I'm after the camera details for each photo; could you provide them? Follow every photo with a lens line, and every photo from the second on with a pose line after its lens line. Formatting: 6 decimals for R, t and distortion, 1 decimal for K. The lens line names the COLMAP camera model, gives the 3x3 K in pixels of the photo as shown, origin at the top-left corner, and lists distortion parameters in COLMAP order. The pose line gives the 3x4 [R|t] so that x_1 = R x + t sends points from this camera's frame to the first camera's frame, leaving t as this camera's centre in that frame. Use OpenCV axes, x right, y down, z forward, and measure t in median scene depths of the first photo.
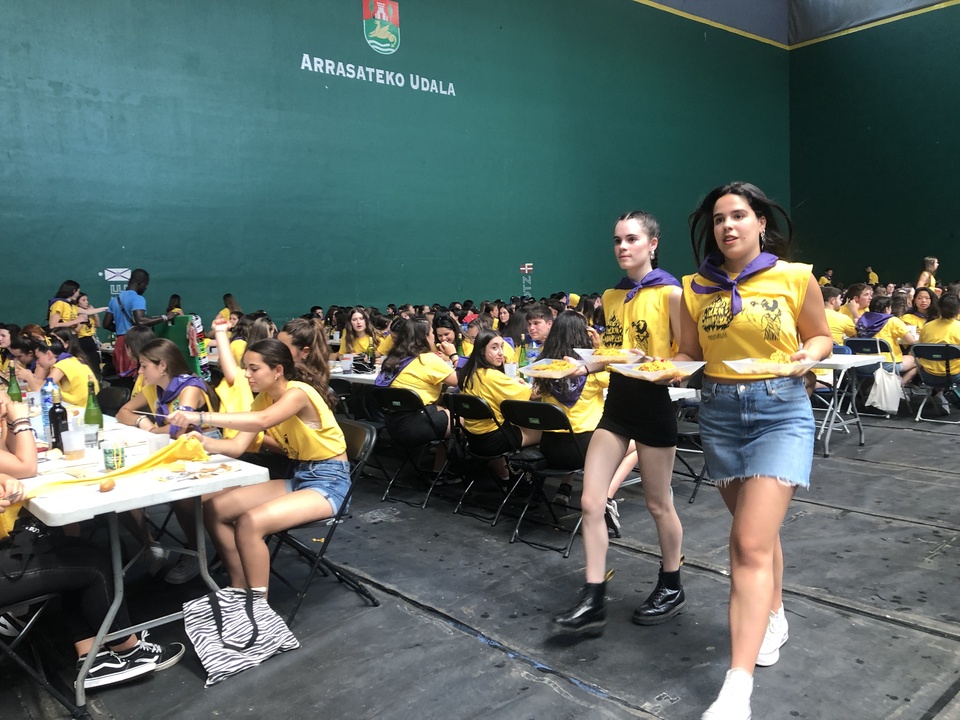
lens RADIAL K [[770.1, 0, 457.5], [0, 770.1, 362.1], [0, 0, 1]] dist [0.016019, 0.002125]
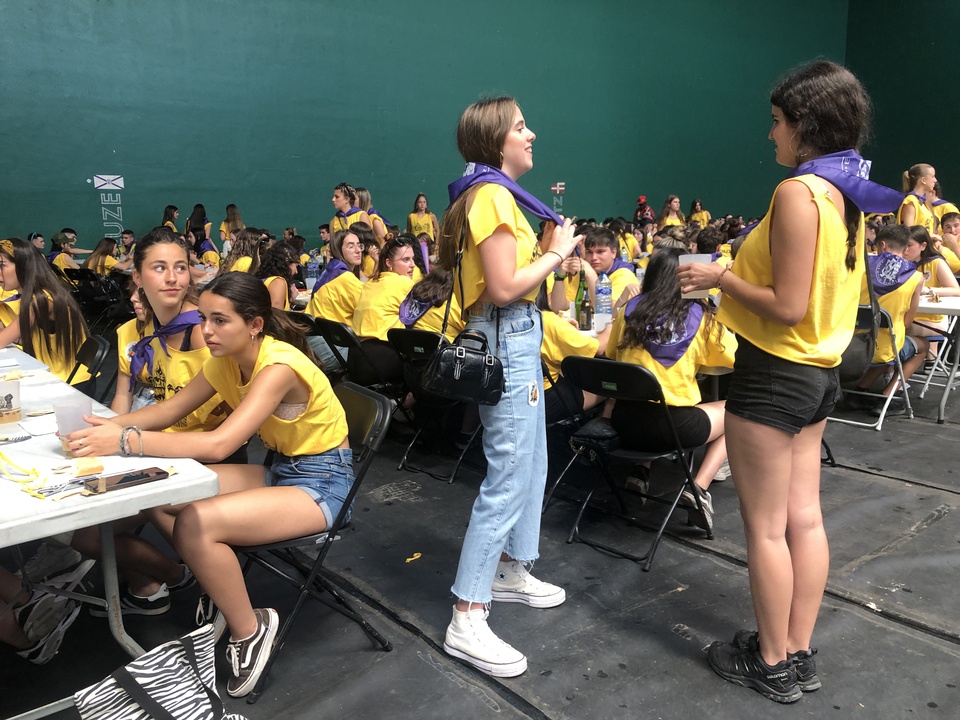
lens RADIAL K [[769.9, 0, 480.0], [0, 769.9, 360.0], [0, 0, 1]] dist [0.023552, -0.002218]
pose [[0.999687, 0.023850, 0.007577, -0.030160], [-0.024469, 0.995058, 0.096235, -0.016030], [-0.005244, -0.096391, 0.995330, 0.295837]]
